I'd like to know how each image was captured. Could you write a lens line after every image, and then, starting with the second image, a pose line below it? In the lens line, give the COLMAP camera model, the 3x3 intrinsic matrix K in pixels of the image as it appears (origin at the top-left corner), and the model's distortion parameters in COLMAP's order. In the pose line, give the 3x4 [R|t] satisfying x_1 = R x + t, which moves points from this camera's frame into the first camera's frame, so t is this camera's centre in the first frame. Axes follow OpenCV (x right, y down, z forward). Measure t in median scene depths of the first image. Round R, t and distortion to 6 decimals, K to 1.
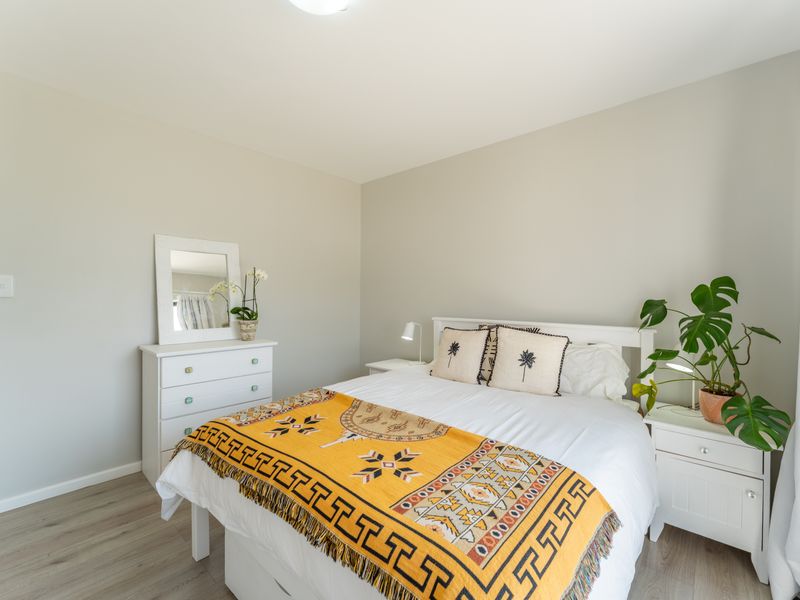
lens RADIAL K [[356.7, 0, 400.0], [0, 356.7, 300.0], [0, 0, 1]] dist [-0.000717, -0.000242]
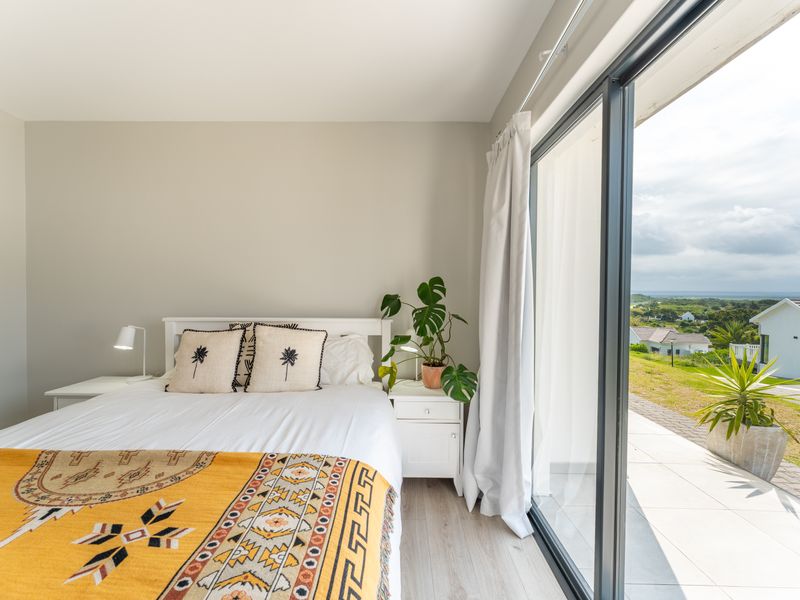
lens RADIAL K [[356.7, 0, 400.0], [0, 356.7, 300.0], [0, 0, 1]] dist [-0.000717, -0.000242]
pose [[0.750443, -0.016442, 0.660731, -0.074223], [0.006285, 0.999823, 0.017742, -0.004541], [-0.660905, -0.009162, 0.750413, 0.109350]]
